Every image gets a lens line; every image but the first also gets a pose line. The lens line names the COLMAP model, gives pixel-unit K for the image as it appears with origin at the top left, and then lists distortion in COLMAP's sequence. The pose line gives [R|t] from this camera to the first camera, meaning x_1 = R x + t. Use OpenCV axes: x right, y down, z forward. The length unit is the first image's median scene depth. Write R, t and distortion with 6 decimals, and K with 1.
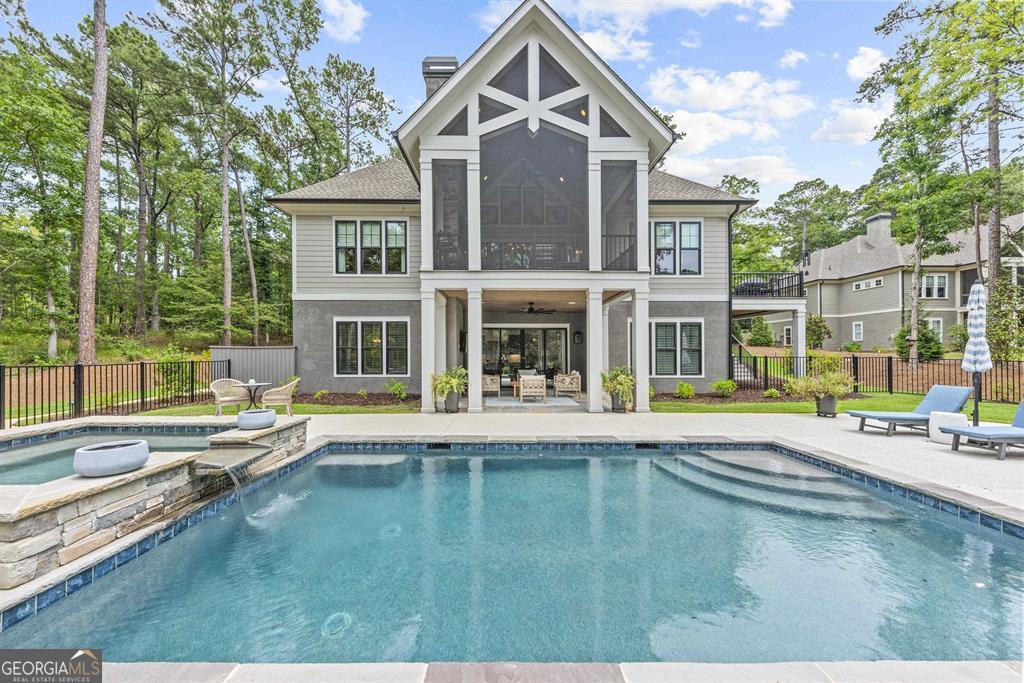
lens RADIAL K [[354.4, 0, 499.2], [0, 354.4, 358.5], [0, 0, 1]] dist [0.010221, -0.003750]
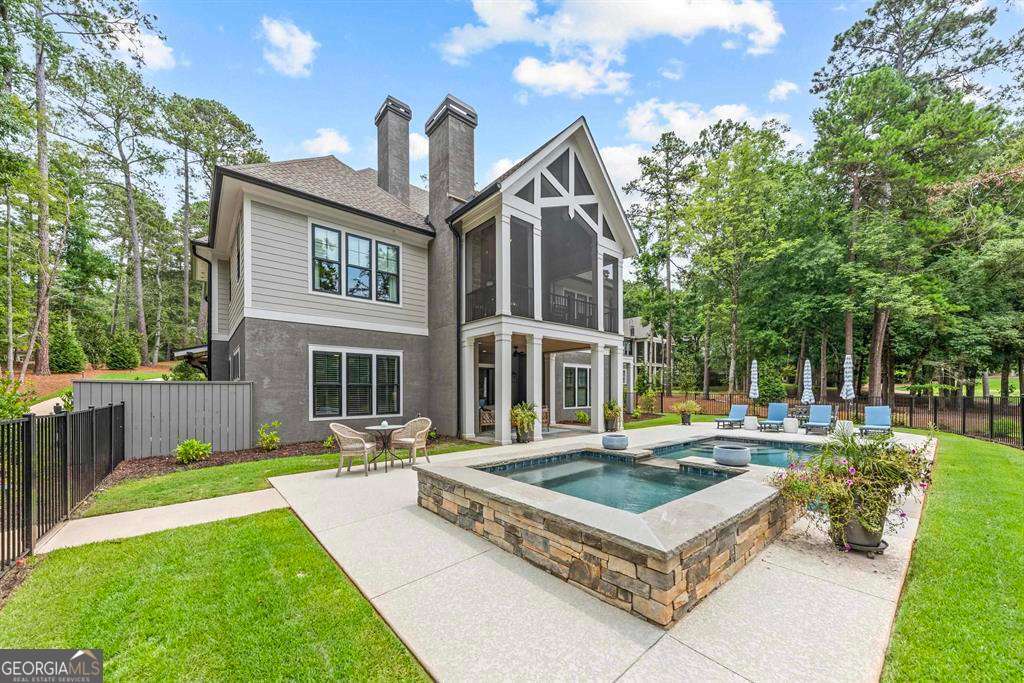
lens RADIAL K [[363.5, 0, 516.7], [0, 363.5, 397.0], [0, 0, 1]] dist [0.001248, 0.000039]
pose [[0.767016, -0.012998, 0.641496, -0.727549], [0.010223, 0.999915, 0.008037, -0.003270], [-0.641546, 0.000393, 0.767084, 0.097195]]
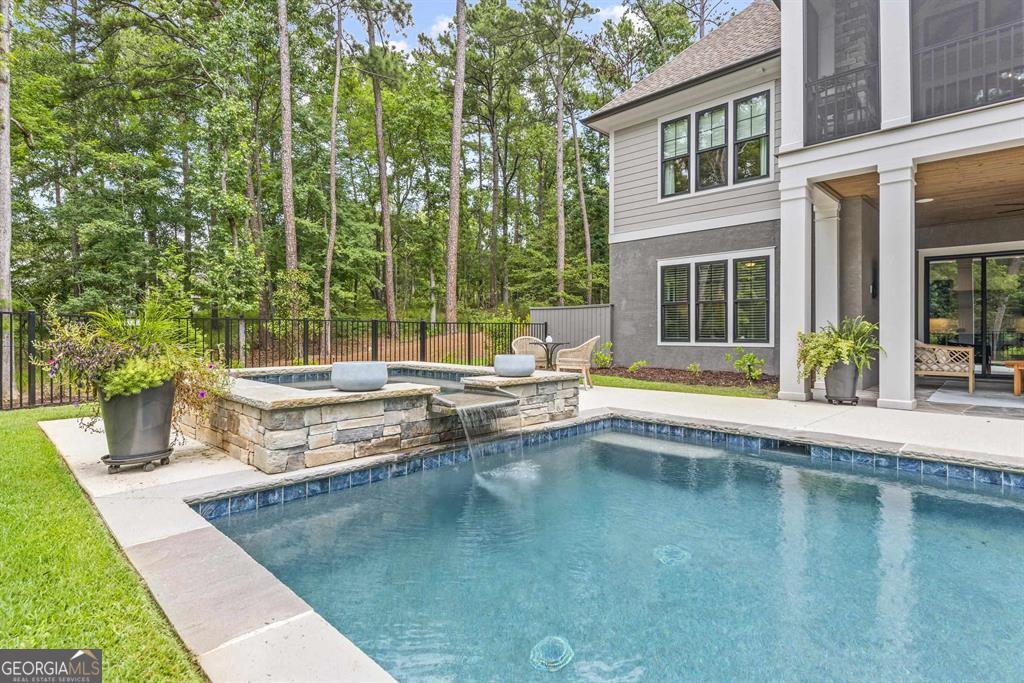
lens RADIAL K [[506.3, 0, 512.0], [0, 506.3, 341.5], [0, 0, 1]] dist [0.008308, -0.000758]
pose [[0.716086, 0.010472, -0.697933, 0.039059], [-0.006517, 0.999944, 0.008316, 0.044552], [0.697982, -0.001406, 0.716114, 0.080435]]
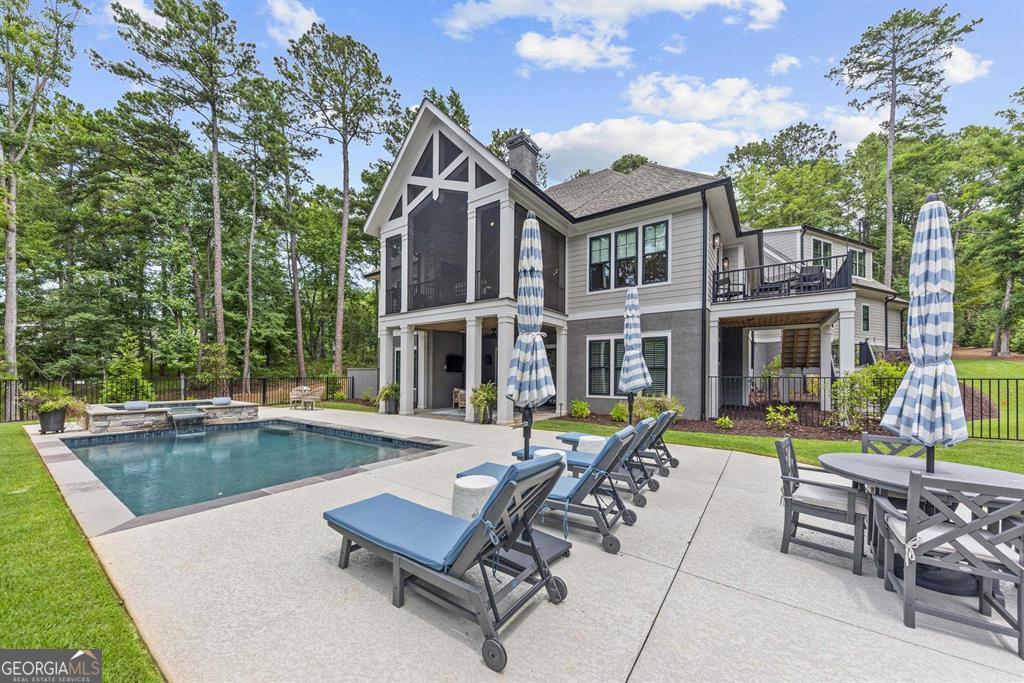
lens RADIAL K [[358.3, 0, 513.0], [0, 358.3, 377.5], [0, 0, 1]] dist [0.002294, 0.000210]
pose [[0.818583, 0.007364, -0.574340, 0.865402], [-0.008286, 0.999965, 0.001012, 0.001348], [0.574328, 0.003930, 0.818616, 0.081111]]
